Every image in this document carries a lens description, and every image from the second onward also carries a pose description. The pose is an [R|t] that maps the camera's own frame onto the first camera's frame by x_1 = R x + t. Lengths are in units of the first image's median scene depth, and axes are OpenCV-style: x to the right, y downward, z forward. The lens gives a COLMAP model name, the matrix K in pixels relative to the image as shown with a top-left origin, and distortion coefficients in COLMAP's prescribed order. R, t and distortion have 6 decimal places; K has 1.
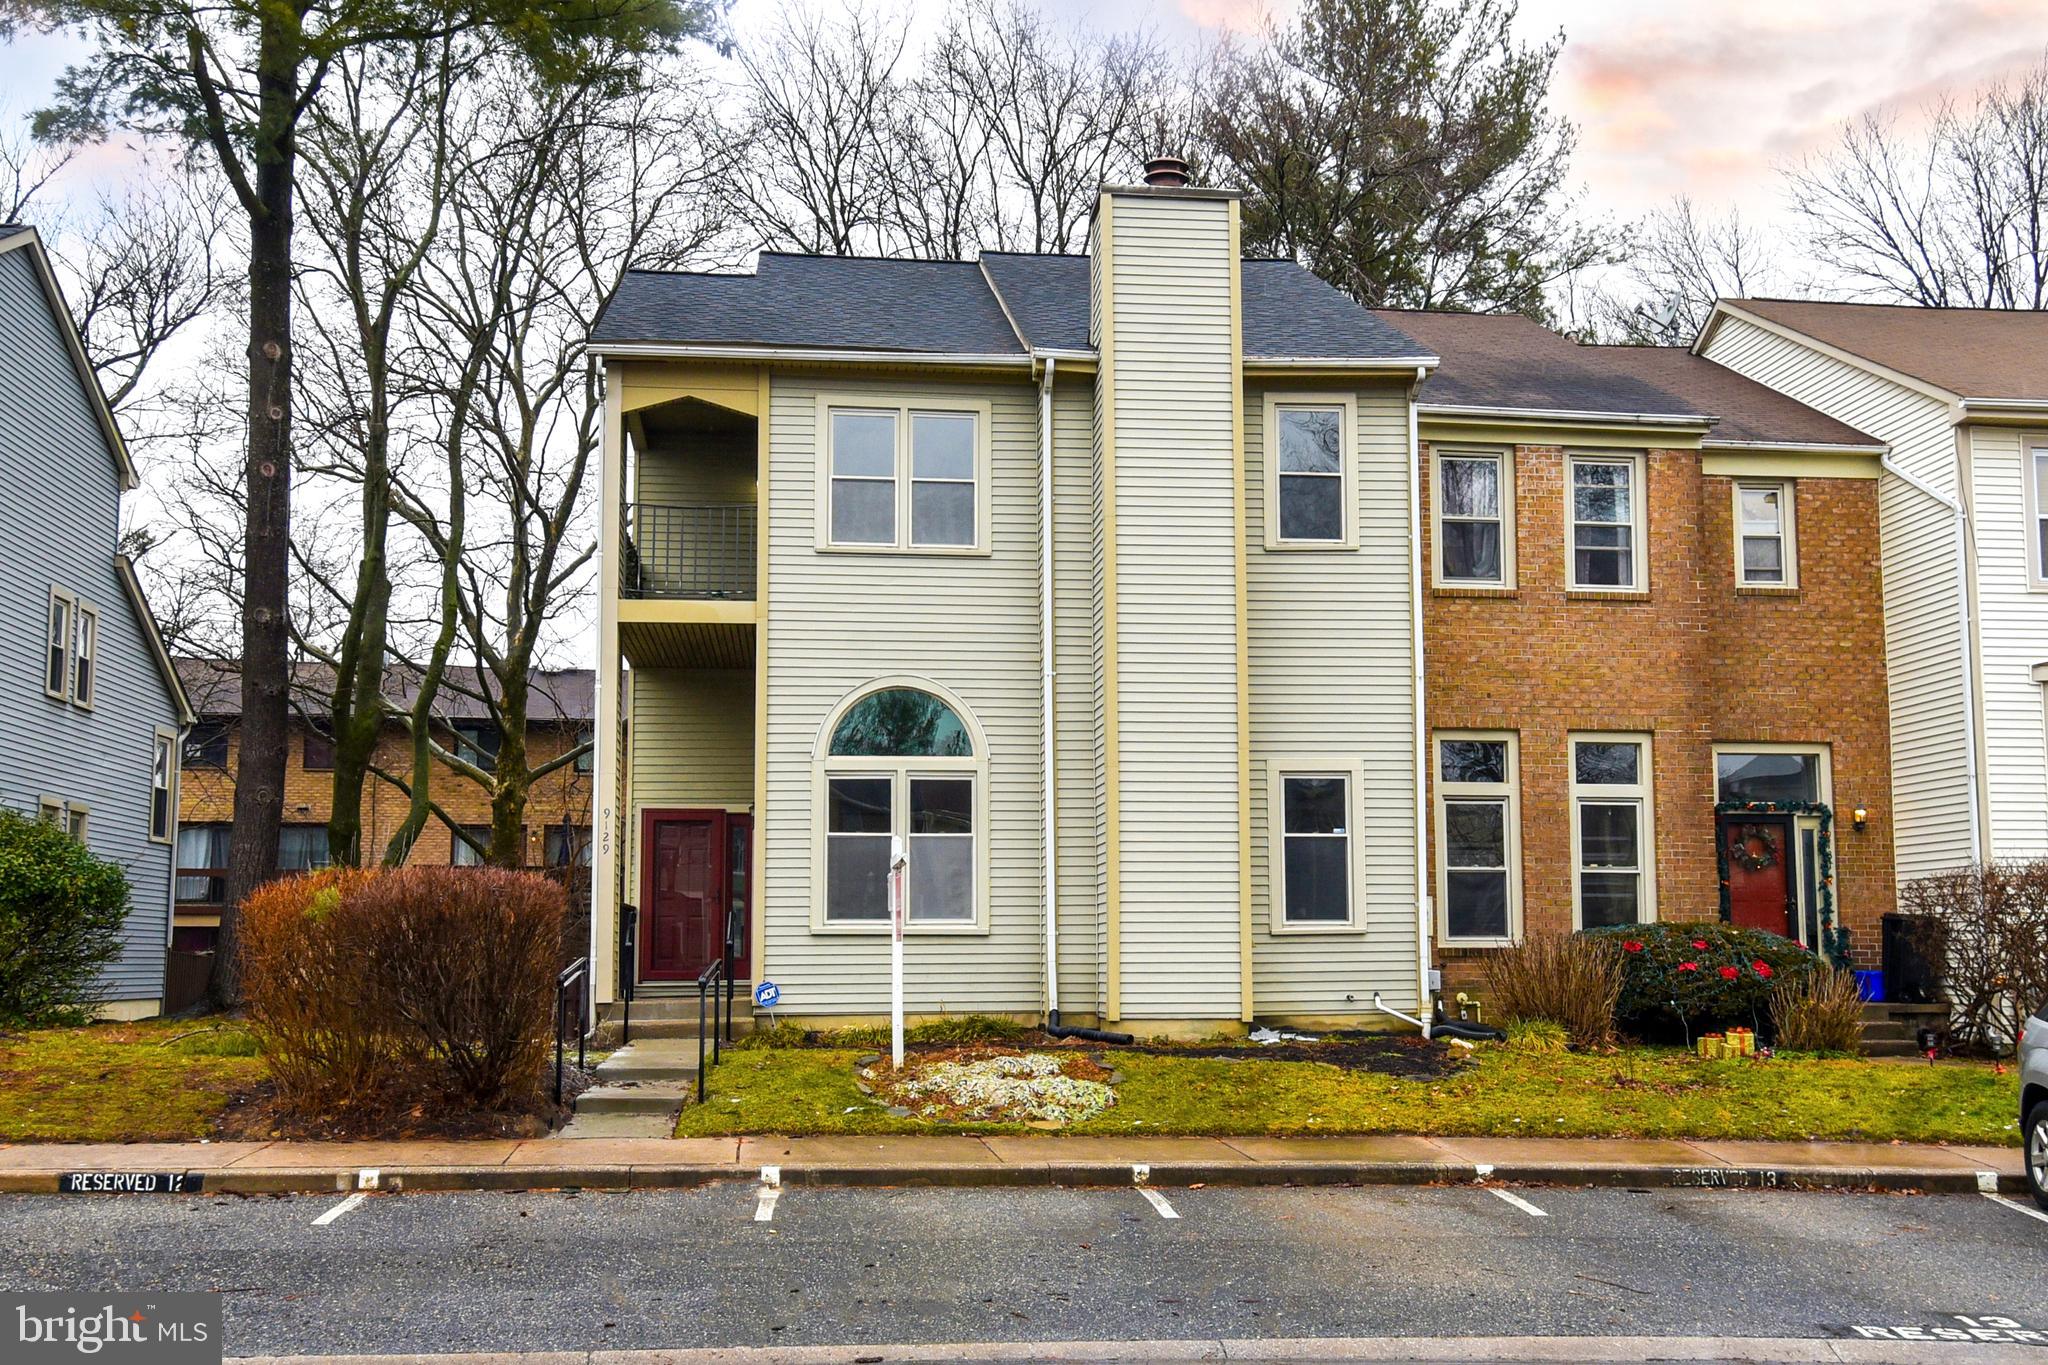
lens RADIAL K [[2065.9, 0, 1024.0], [0, 2065.9, 682.5], [0, 0, 1]] dist [0.051515, -0.036230]
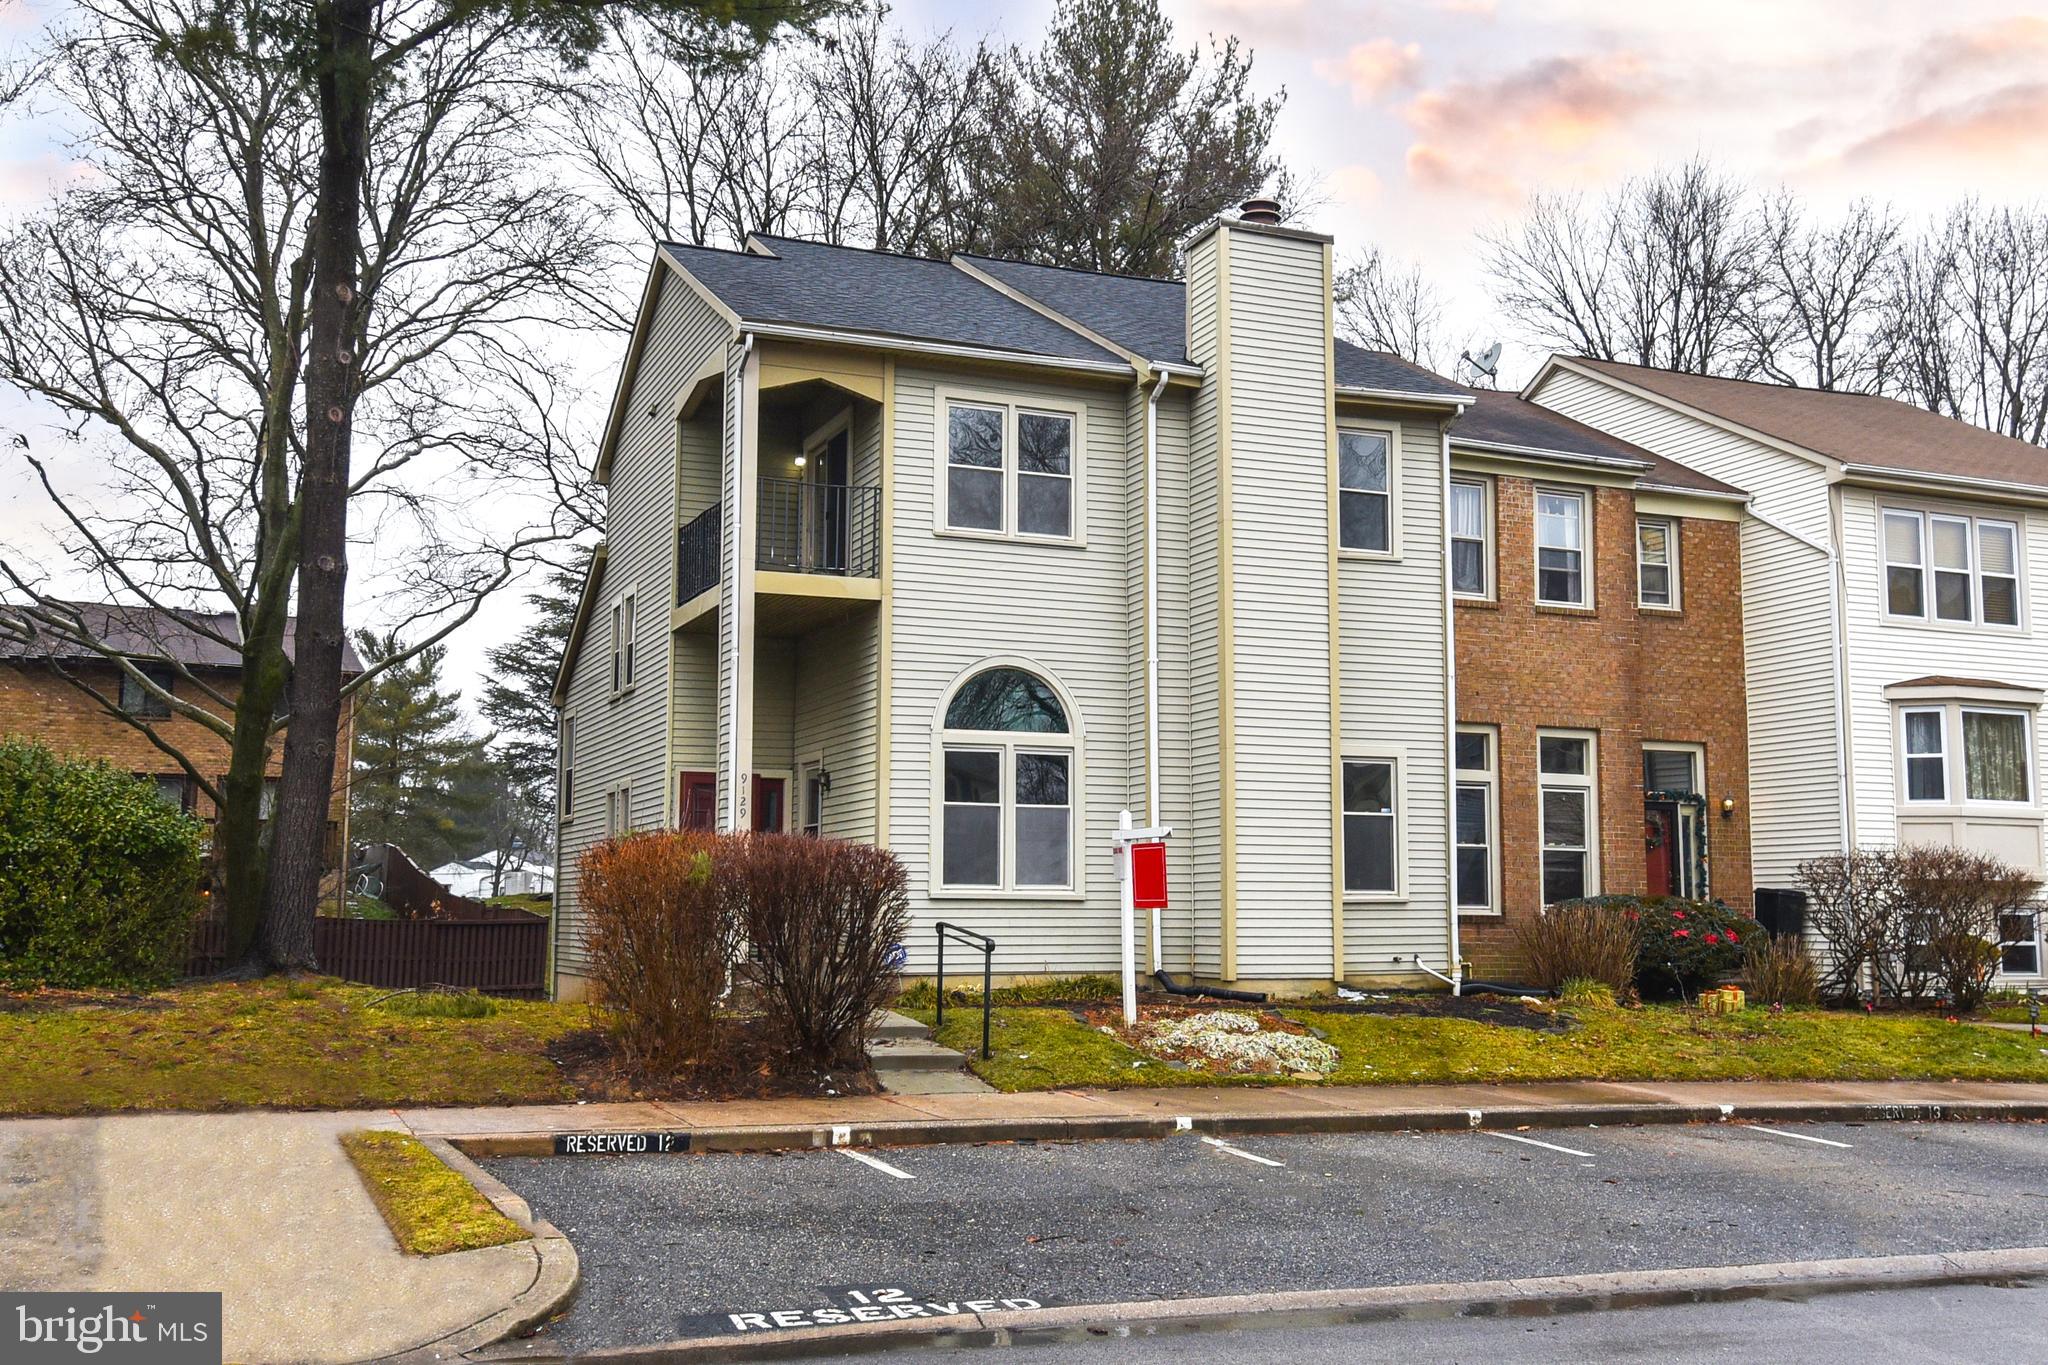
lens RADIAL K [[1997.0, 0, 1022.8], [0, 1997.0, 622.1], [0, 0, 1]] dist [0.052699, -0.023627]
pose [[0.960628, 0.046704, 0.273885, -0.334463], [-0.043116, 0.998887, -0.019108, -0.001273], [-0.274473, 0.006547, 0.961573, 0.007599]]
